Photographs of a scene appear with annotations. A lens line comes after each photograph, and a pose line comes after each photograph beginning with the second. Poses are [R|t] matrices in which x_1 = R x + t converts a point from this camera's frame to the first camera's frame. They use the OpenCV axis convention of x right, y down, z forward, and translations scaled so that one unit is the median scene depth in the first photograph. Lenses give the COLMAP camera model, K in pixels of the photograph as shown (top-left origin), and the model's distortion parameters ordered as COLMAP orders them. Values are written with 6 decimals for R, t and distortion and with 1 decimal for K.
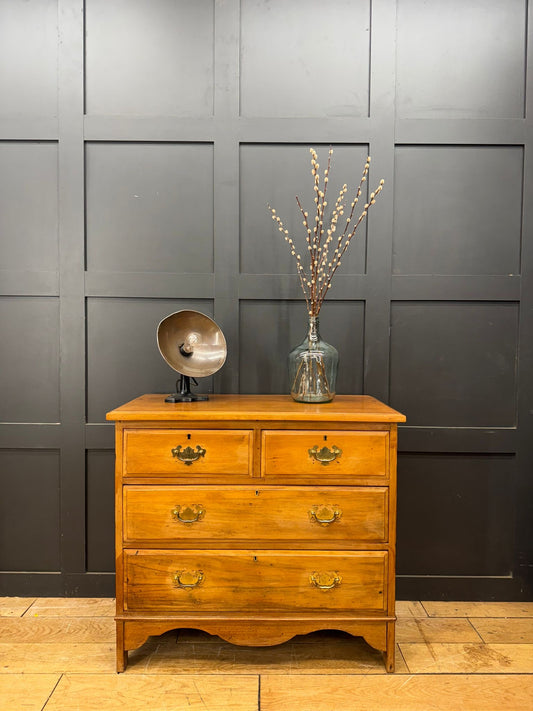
lens RADIAL K [[523.6, 0, 265.1], [0, 523.6, 355.7], [0, 0, 1]] dist [0.009632, -0.014165]
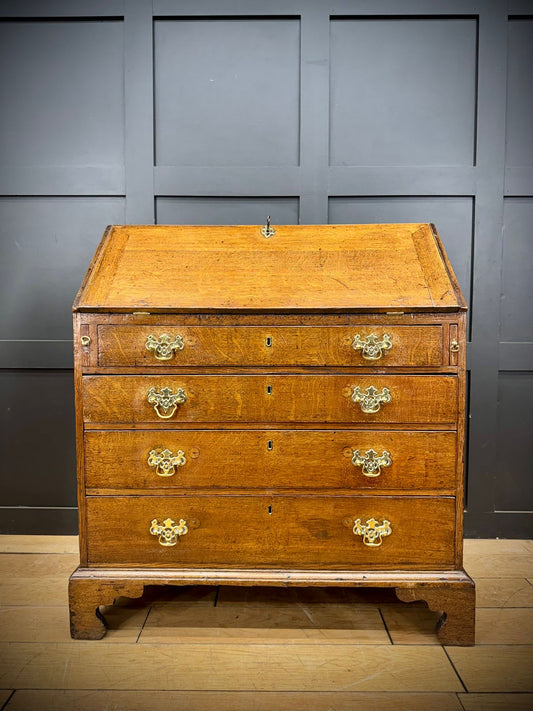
lens RADIAL K [[523.3, 0, 264.2], [0, 523.3, 357.8], [0, 0, 1]] dist [-0.004252, -0.002846]
pose [[0.999875, -0.005930, -0.014652, -0.149363], [0.006155, 0.999863, 0.015357, 0.149538], [0.014559, -0.015445, 0.999775, 0.119796]]
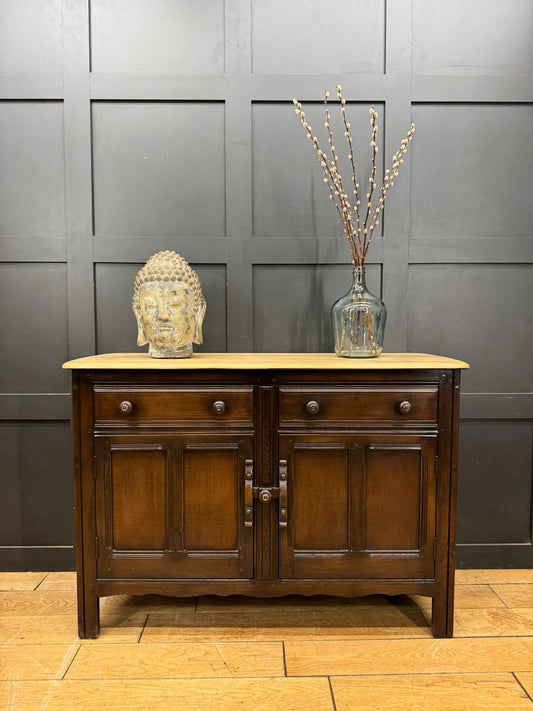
lens RADIAL K [[523.6, 0, 266.0], [0, 523.6, 356.8], [0, 0, 1]] dist [0.009632, -0.014165]
pose [[0.999857, -0.010513, 0.013244, -0.040386], [0.010285, 0.999799, 0.017182, 0.048912], [-0.013422, -0.017043, 0.999765, 0.024744]]
